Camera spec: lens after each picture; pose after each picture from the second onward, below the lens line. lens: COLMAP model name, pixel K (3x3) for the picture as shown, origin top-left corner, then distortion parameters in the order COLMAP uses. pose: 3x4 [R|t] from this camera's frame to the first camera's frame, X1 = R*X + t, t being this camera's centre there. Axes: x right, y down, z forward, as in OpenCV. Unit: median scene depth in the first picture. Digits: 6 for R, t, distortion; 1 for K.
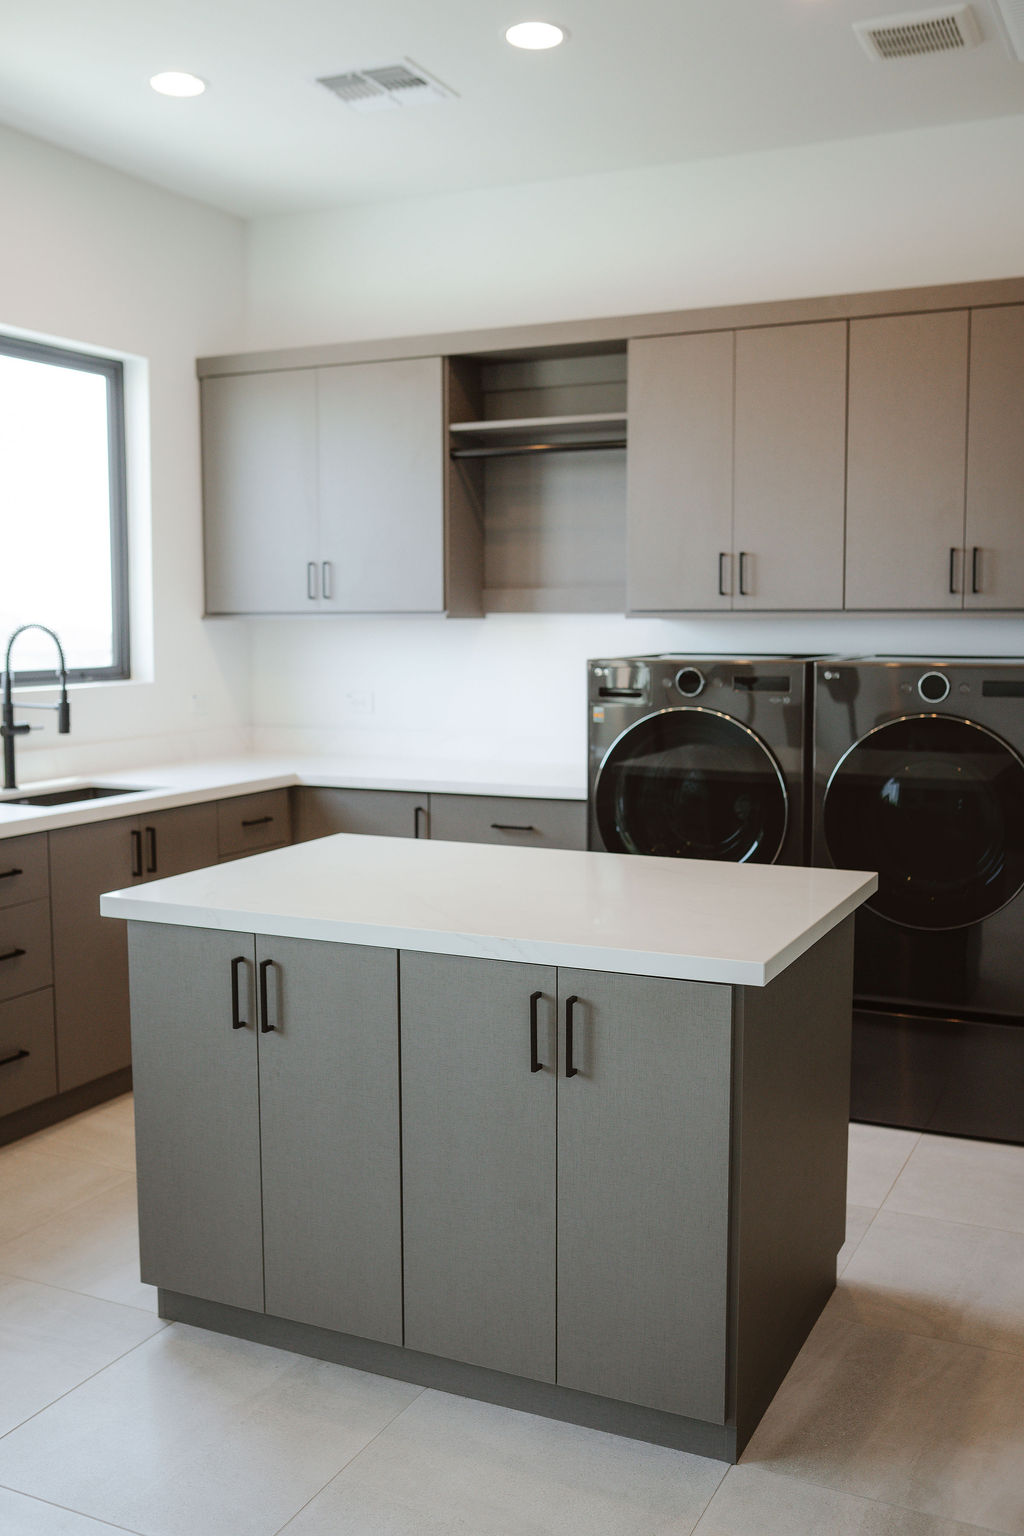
lens RADIAL K [[1469.9, 0, 507.7], [0, 1469.9, 764.8], [0, 0, 1]] dist [-0.066995, 0.108353]
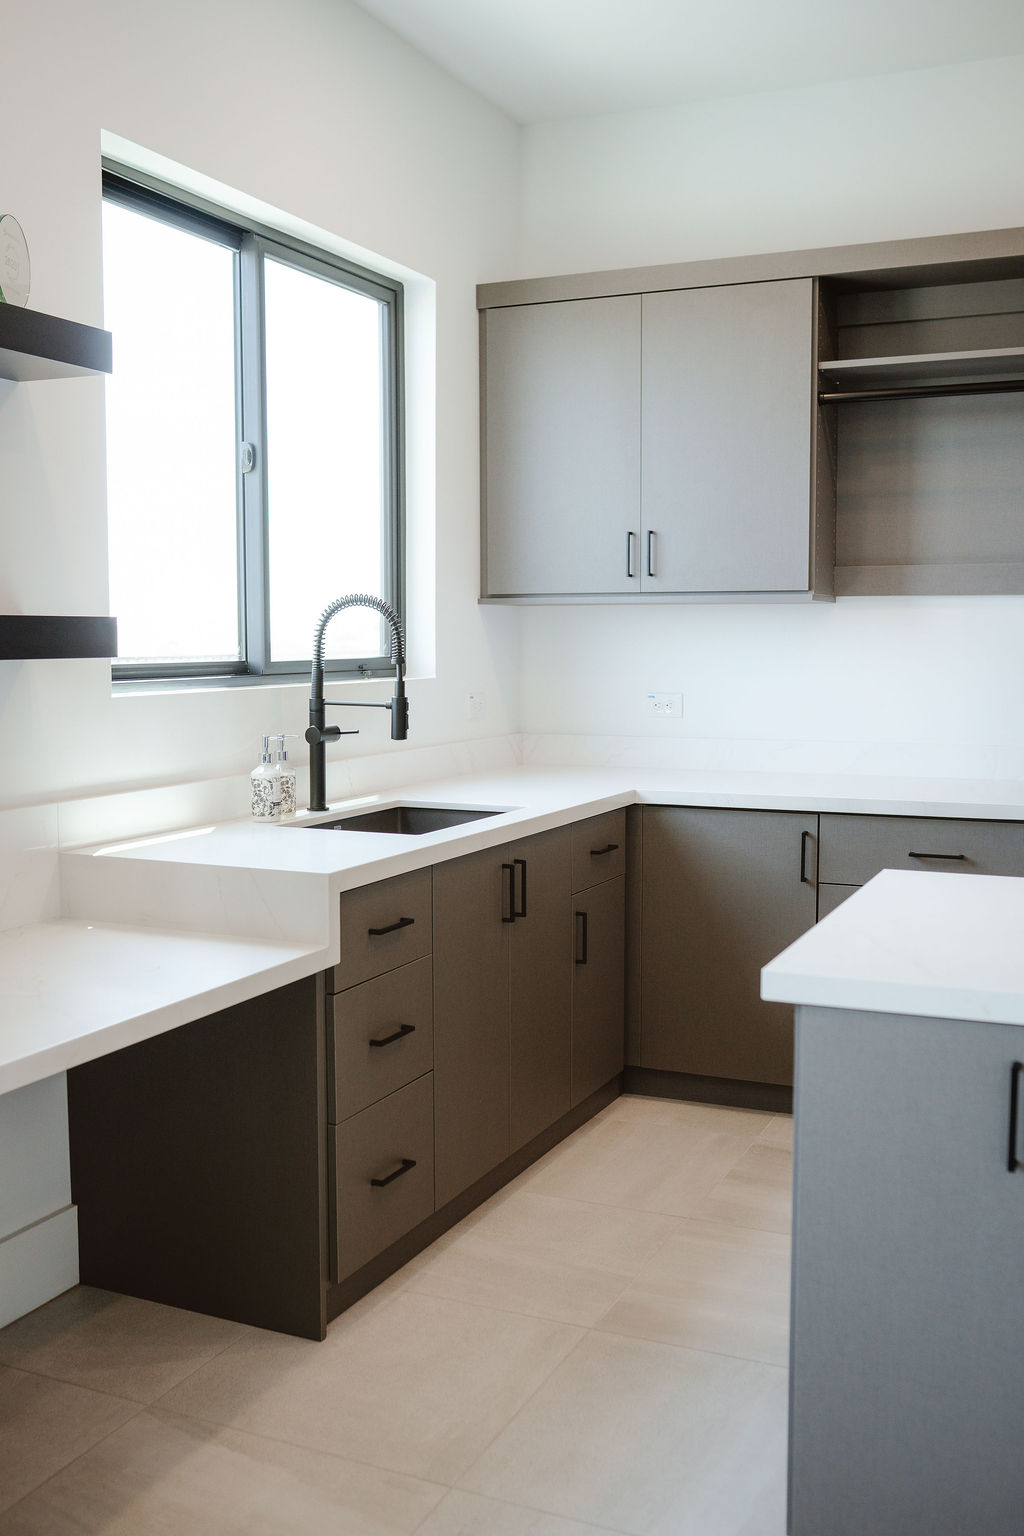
lens RADIAL K [[1491.4, 0, 507.1], [0, 1491.4, 766.0], [0, 0, 1]] dist [-0.063175, 0.102508]
pose [[0.999769, -0.001291, 0.021440, -0.253344], [0.001566, 0.999917, -0.012827, 0.003442], [-0.021421, 0.012857, 0.999688, 0.199185]]
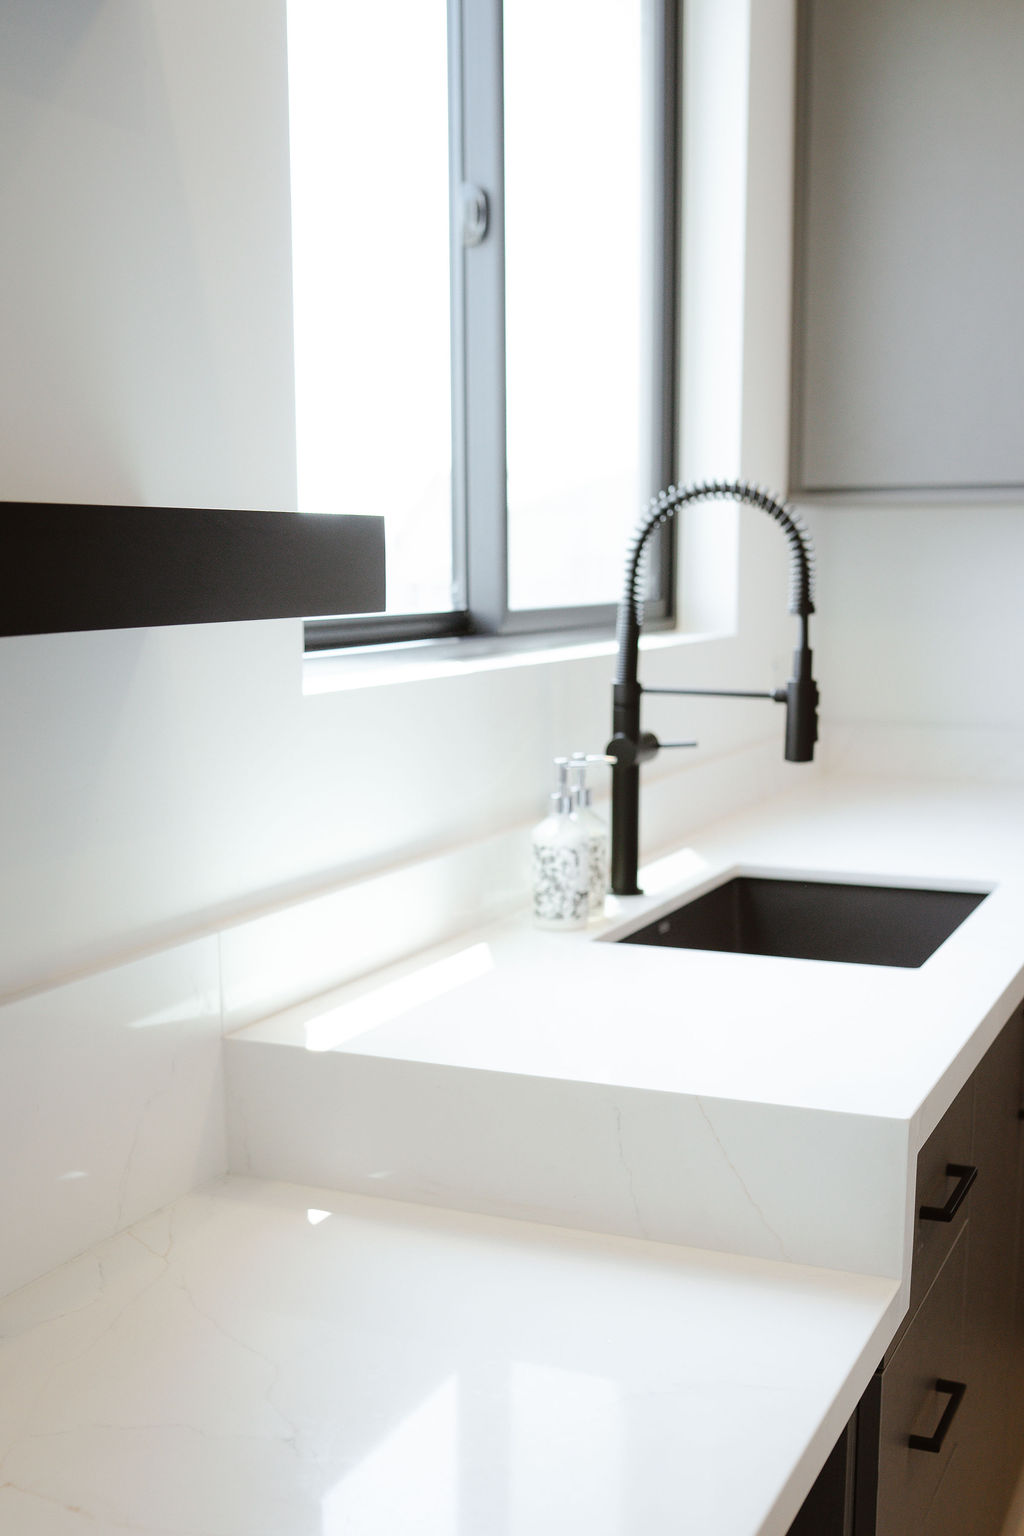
lens RADIAL K [[1839.6, 0, 473.6], [0, 1839.6, 876.9], [0, 0, 1]] dist [-0.037896, -0.000423]
pose [[0.999760, -0.007609, 0.020562, -0.388883], [0.006106, 0.997373, 0.072184, -0.025395], [-0.021057, -0.072041, 0.997179, 0.477910]]
